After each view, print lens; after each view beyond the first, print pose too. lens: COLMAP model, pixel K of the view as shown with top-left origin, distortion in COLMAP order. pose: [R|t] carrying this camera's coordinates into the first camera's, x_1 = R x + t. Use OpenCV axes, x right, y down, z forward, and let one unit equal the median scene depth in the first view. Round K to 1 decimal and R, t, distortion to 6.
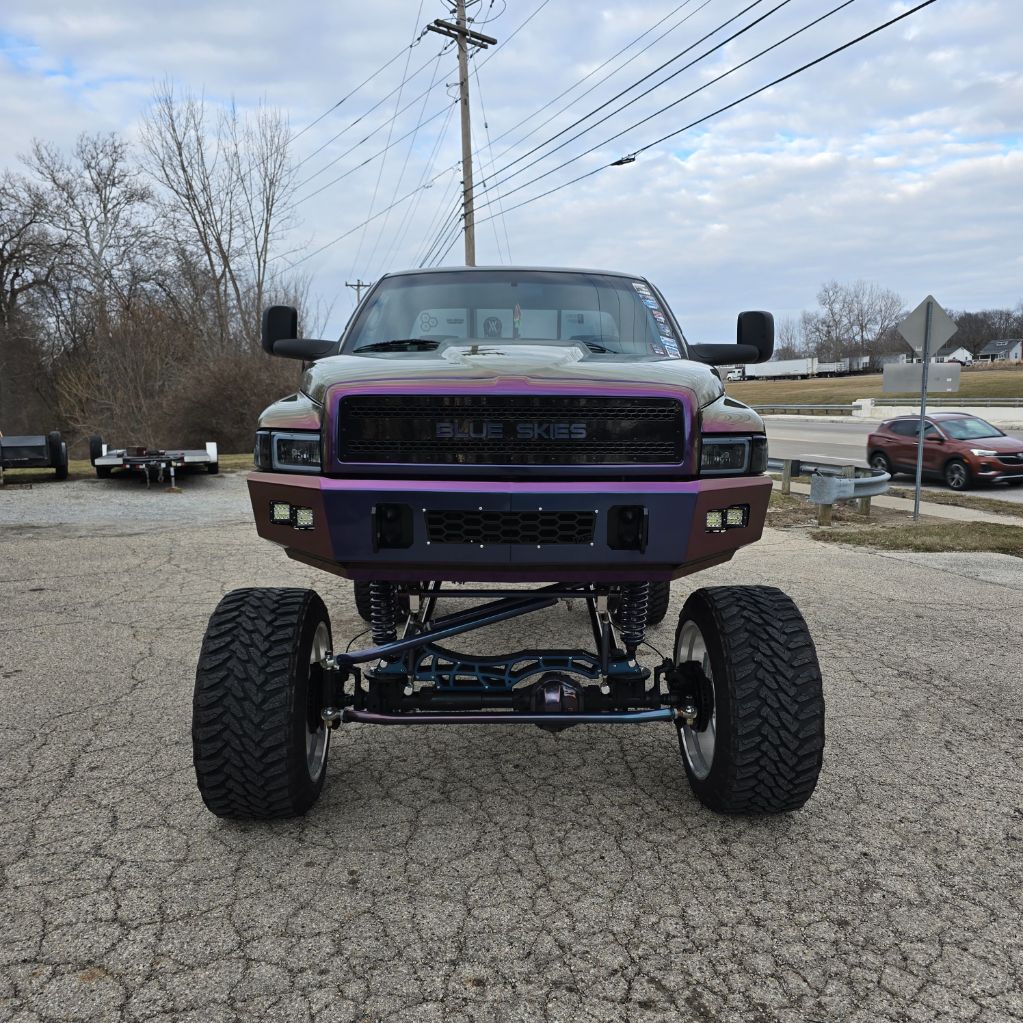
lens RADIAL K [[912.6, 0, 523.4], [0, 912.6, 515.6], [0, 0, 1]] dist [0.064331, -0.058801]
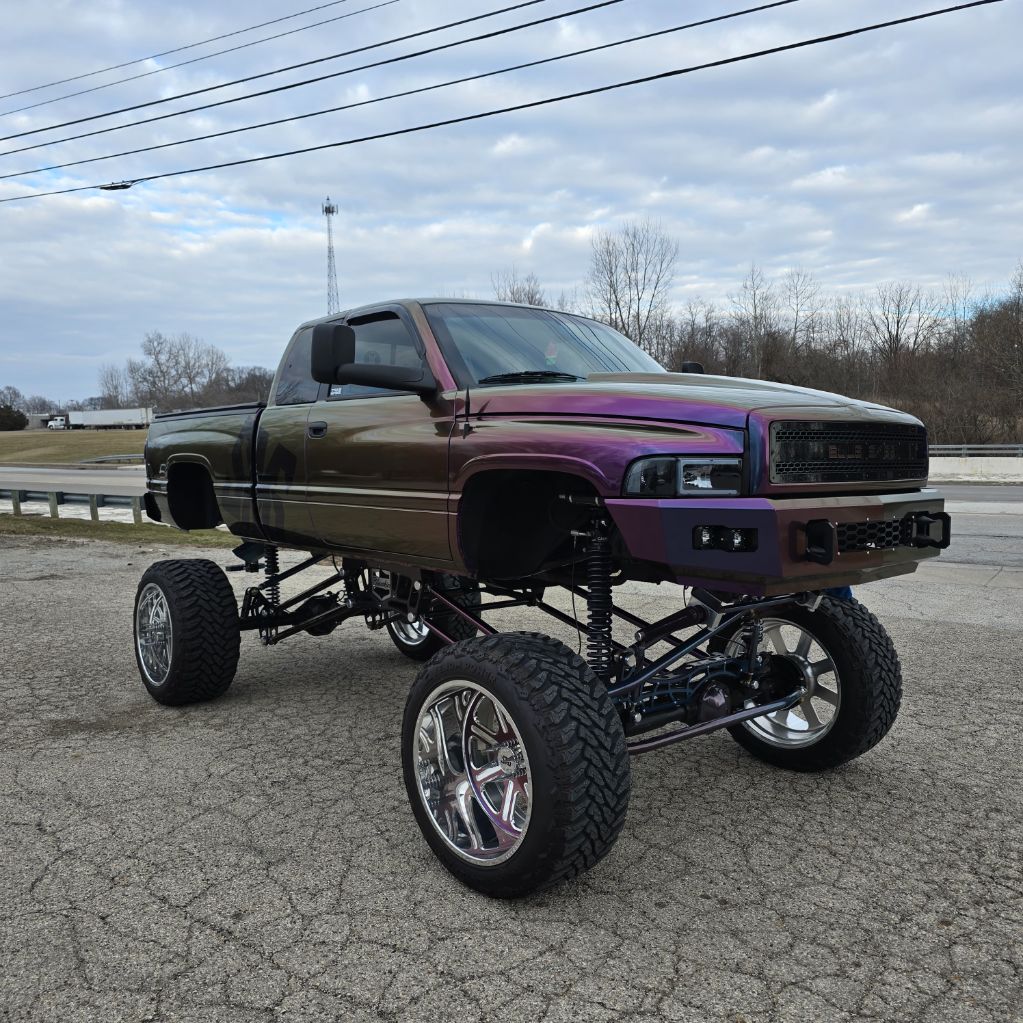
lens RADIAL K [[912.6, 0, 506.9], [0, 912.6, 516.6], [0, 0, 1]] dist [0.064331, -0.058801]
pose [[0.771796, -0.048154, 0.634045, -0.607925], [0.082100, 0.996329, -0.024269, -0.011041], [-0.630548, 0.070785, 0.772916, 0.208649]]
